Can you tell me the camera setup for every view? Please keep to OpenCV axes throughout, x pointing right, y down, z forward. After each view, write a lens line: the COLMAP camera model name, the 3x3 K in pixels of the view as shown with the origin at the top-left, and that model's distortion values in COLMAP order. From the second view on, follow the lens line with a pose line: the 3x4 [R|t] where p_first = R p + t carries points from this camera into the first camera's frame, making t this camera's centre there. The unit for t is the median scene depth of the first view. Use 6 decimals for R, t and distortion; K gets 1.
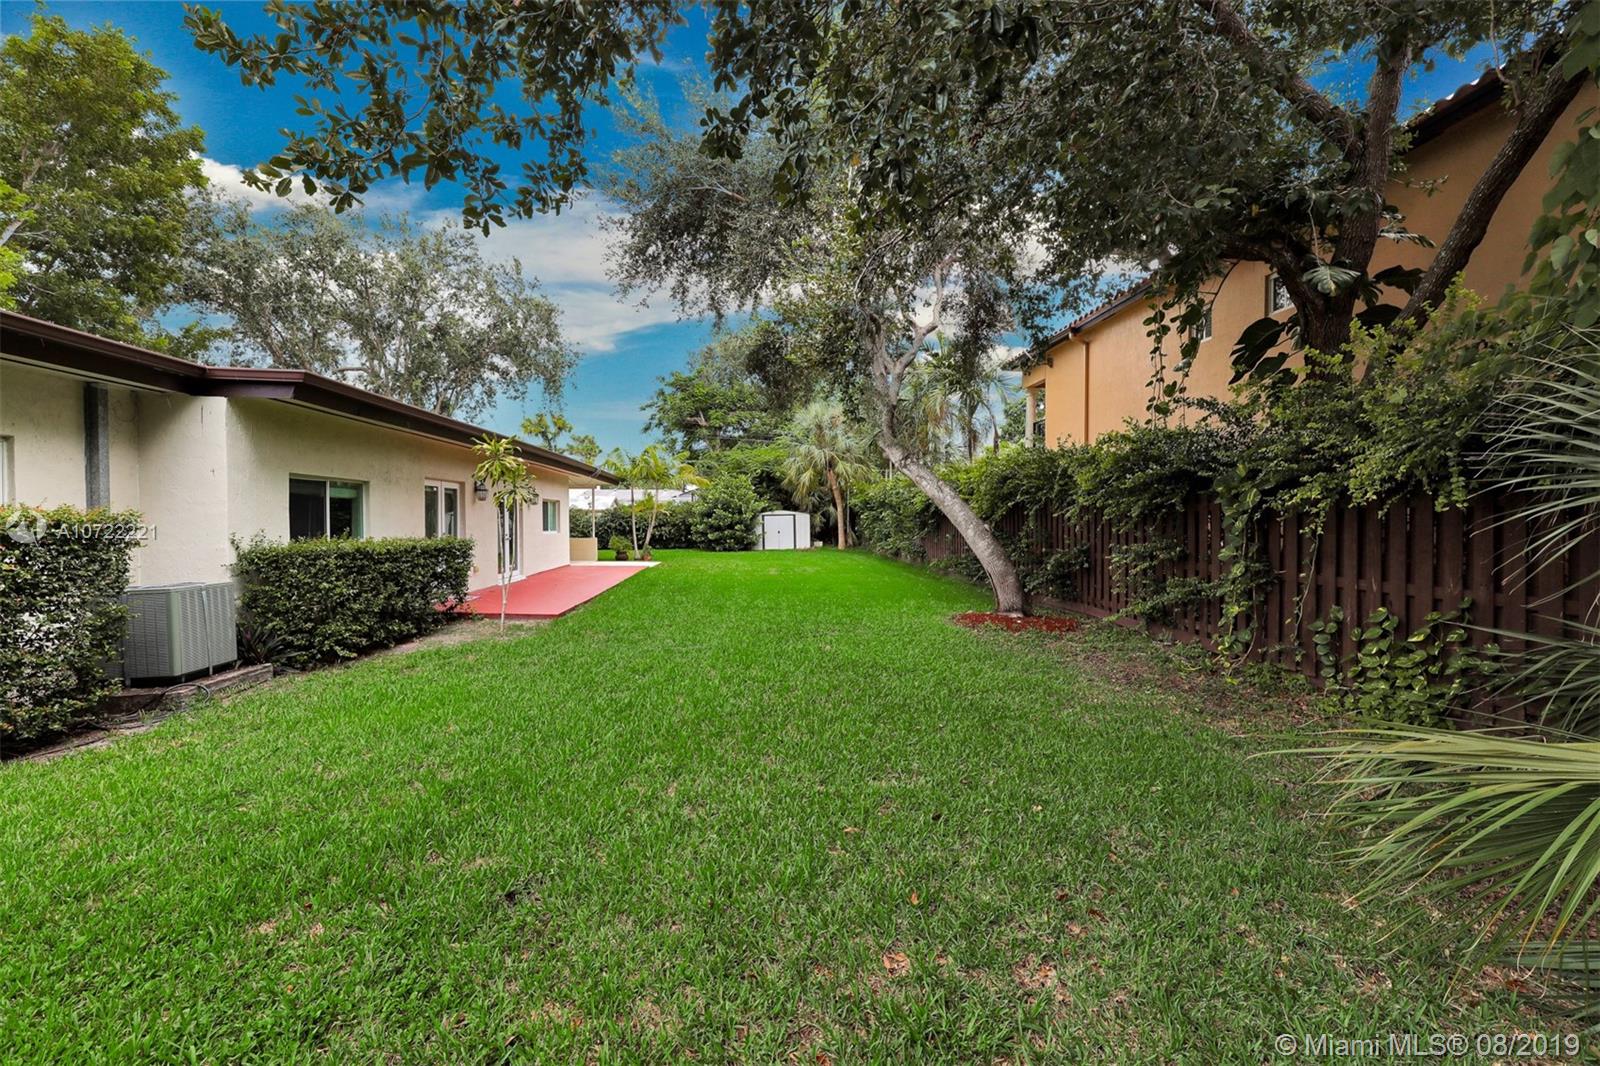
lens RADIAL K [[706.2, 0, 800.0], [0, 706.2, 533.0], [0, 0, 1]] dist [-0.003229, -0.000657]
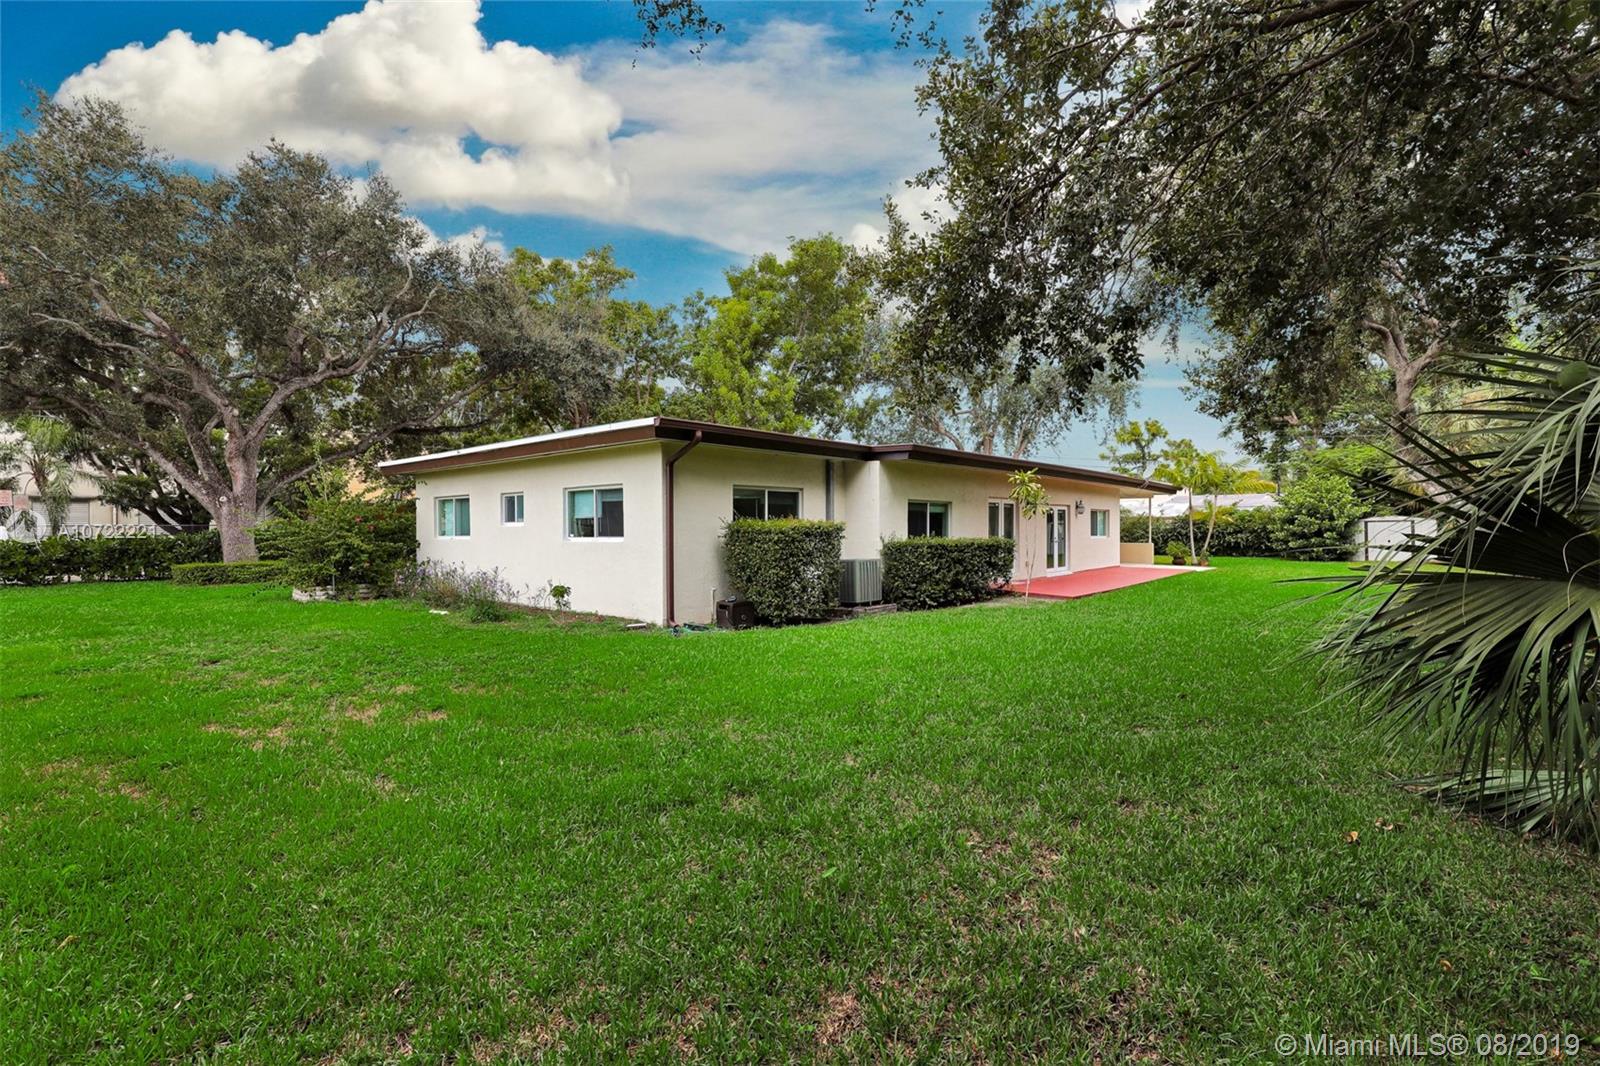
lens RADIAL K [[706.2, 0, 800.0], [0, 706.2, 533.0], [0, 0, 1]] dist [-0.003229, -0.000657]
pose [[0.688694, 0.006251, -0.725026, 0.167651], [-0.013625, 0.999898, -0.004322, 0.004517], [0.724924, 0.012855, 0.688708, -0.184869]]
